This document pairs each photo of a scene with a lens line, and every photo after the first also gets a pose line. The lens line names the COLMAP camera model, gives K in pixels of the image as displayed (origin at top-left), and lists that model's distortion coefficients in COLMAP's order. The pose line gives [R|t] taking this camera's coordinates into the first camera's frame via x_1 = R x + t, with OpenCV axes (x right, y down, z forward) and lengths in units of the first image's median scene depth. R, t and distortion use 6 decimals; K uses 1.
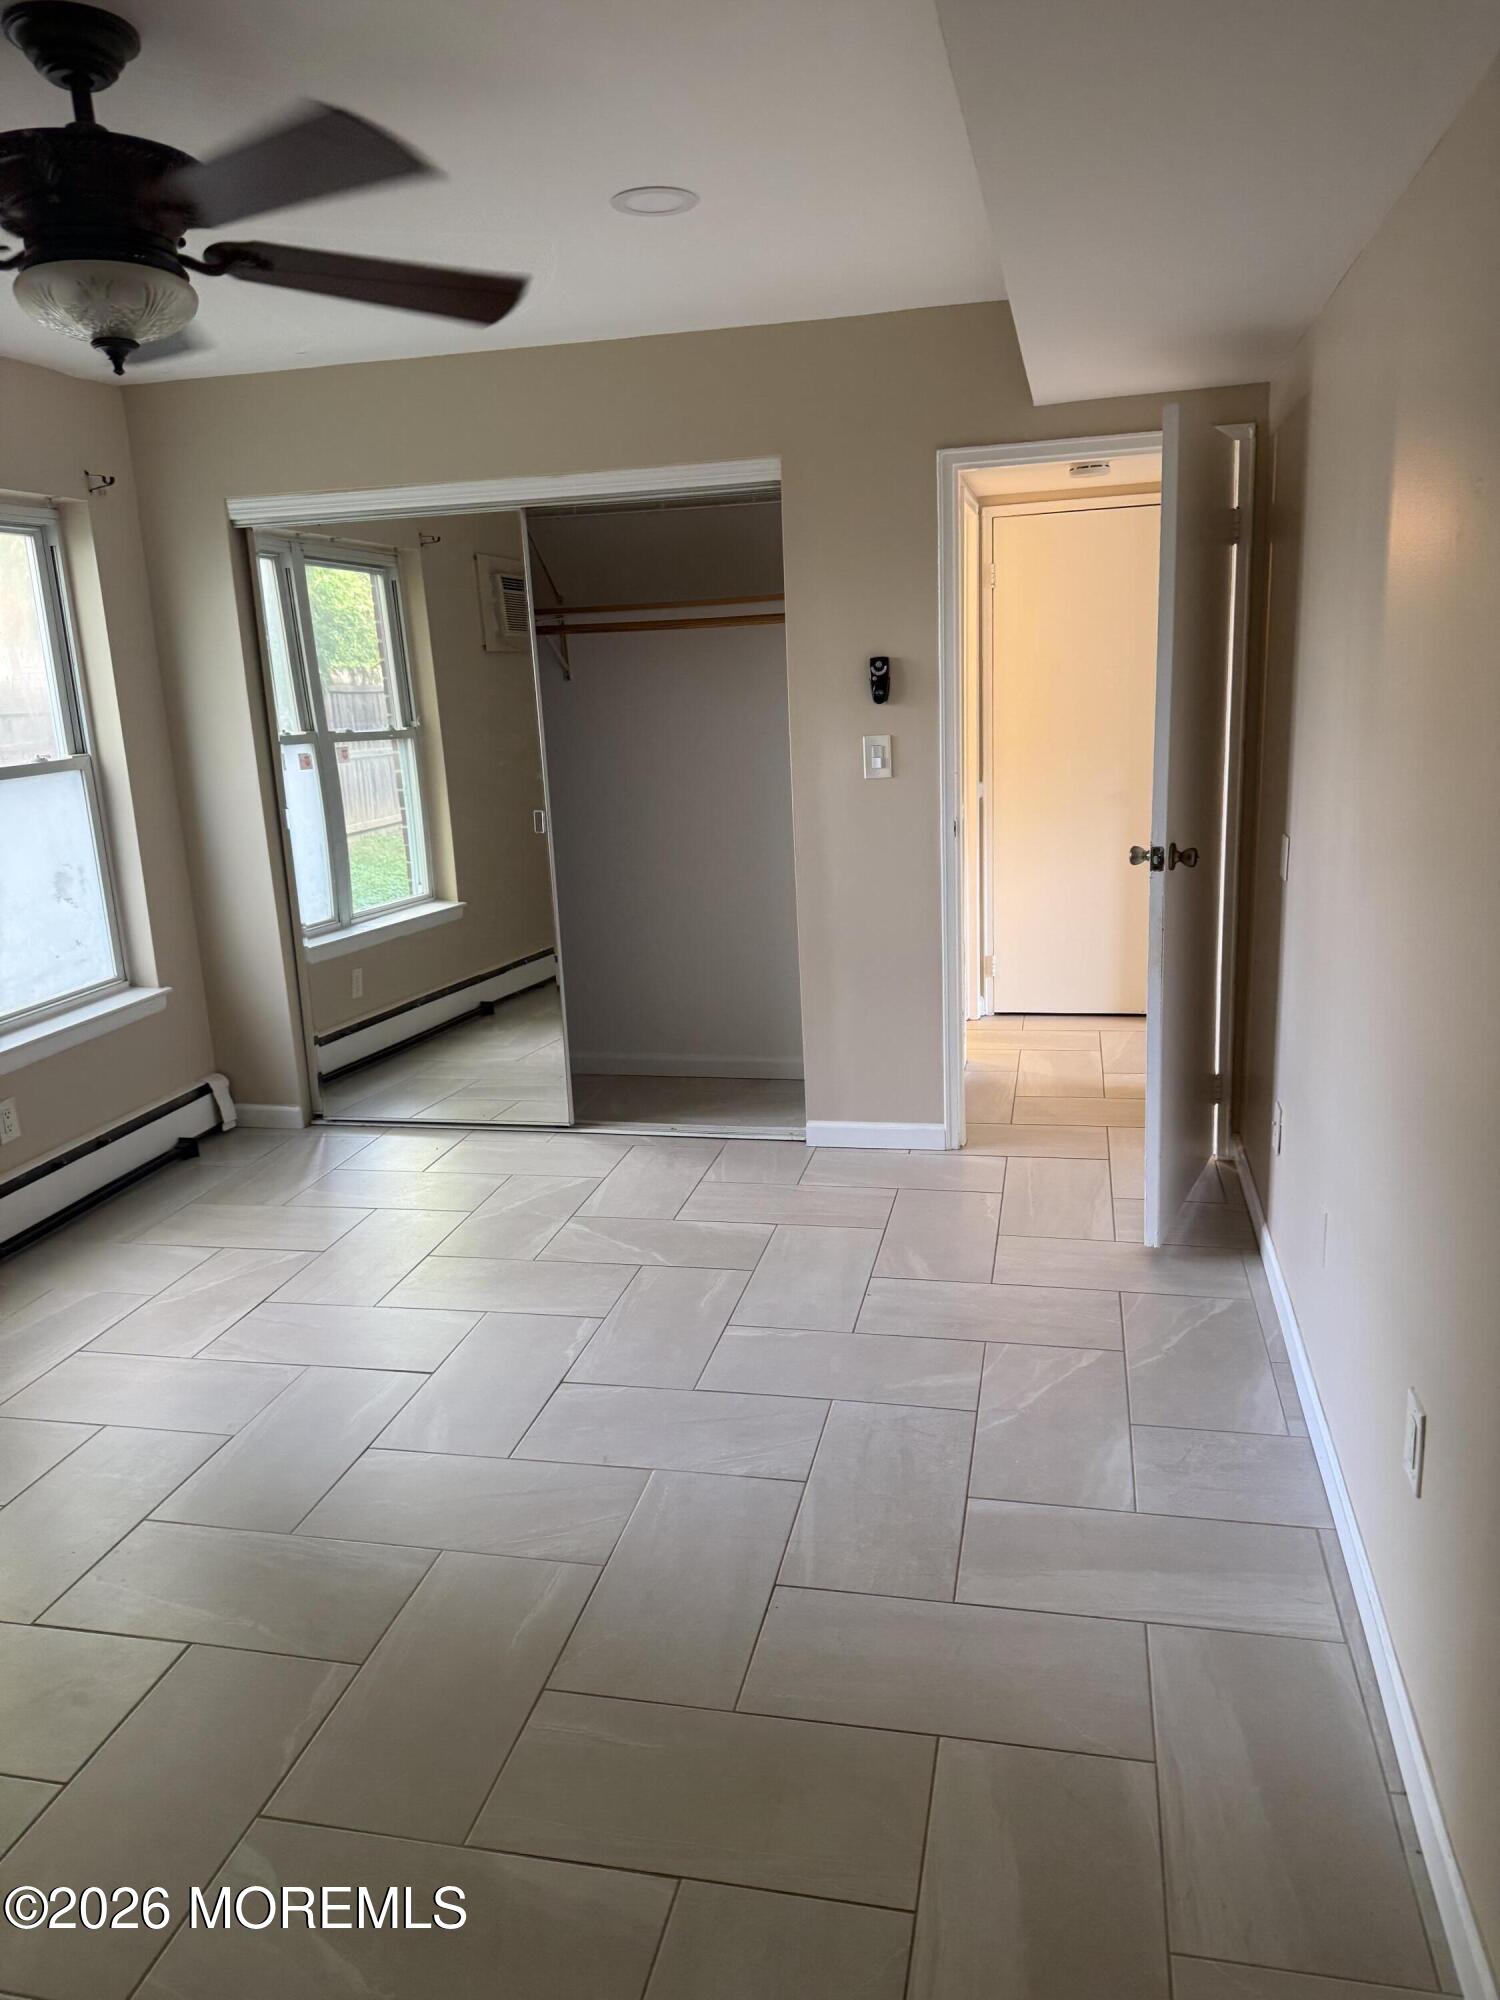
lens RADIAL K [[1413.9, 0, 742.6], [0, 1413.9, 1001.4], [0, 0, 1]] dist [0.003676, -0.000604]
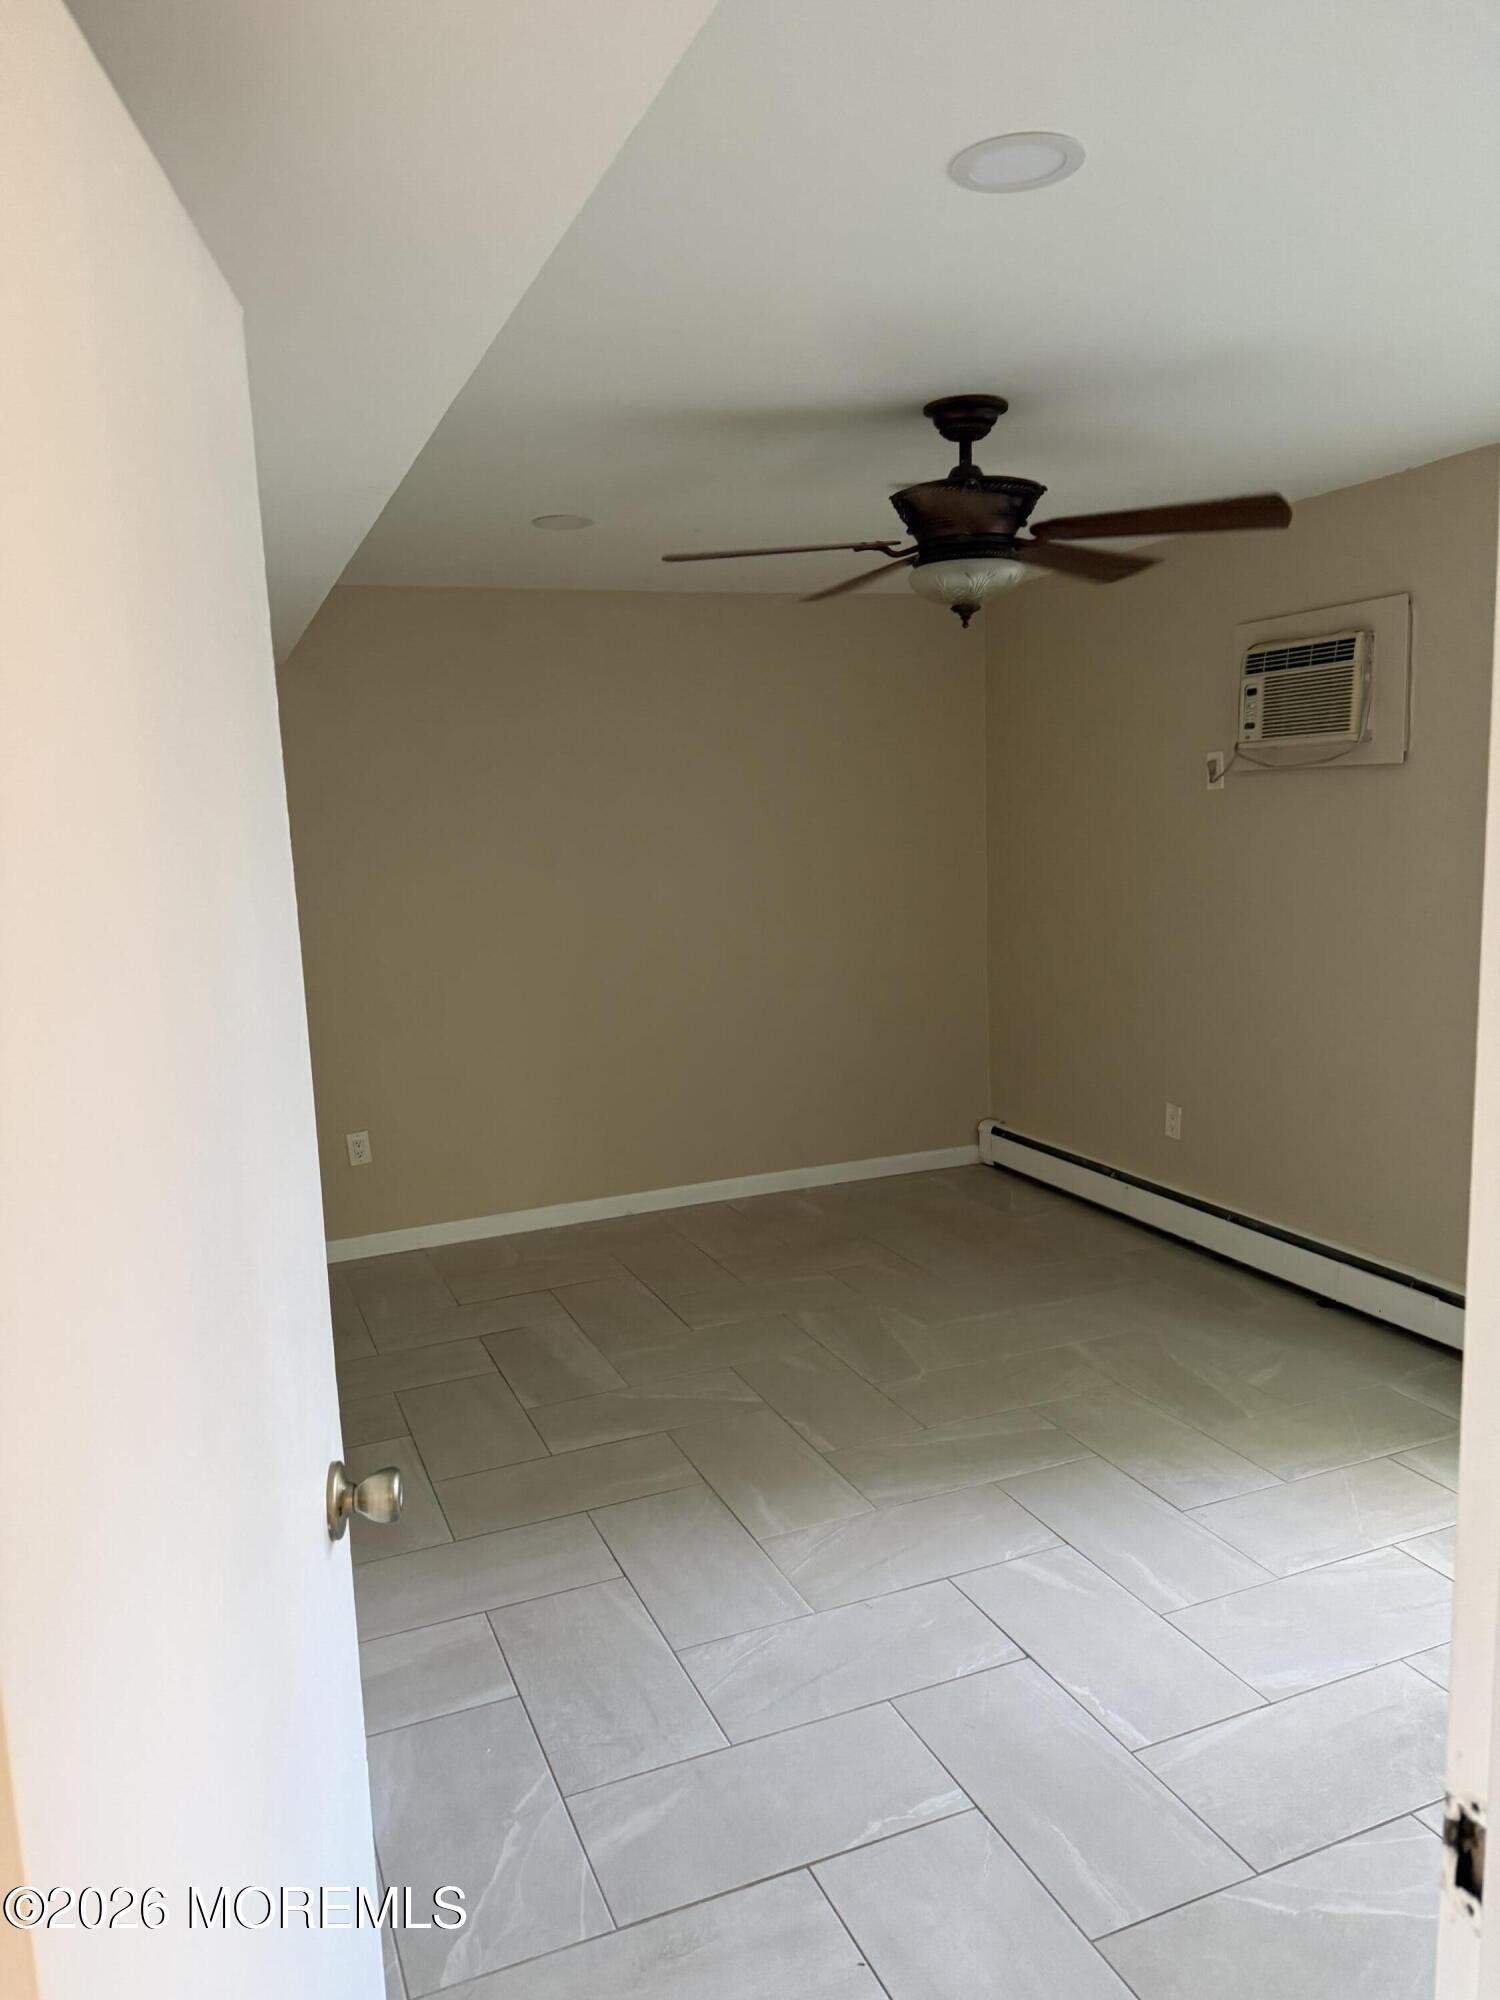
lens RADIAL K [[1413.9, 0, 742.6], [0, 1413.9, 1001.4], [0, 0, 1]] dist [0.003676, -0.000604]
pose [[-0.816850, 0.164441, -0.552915, 0.486497], [-0.050093, 0.934665, 0.351982, -0.455262], [0.574671, 0.315214, -0.755244, 1.636338]]
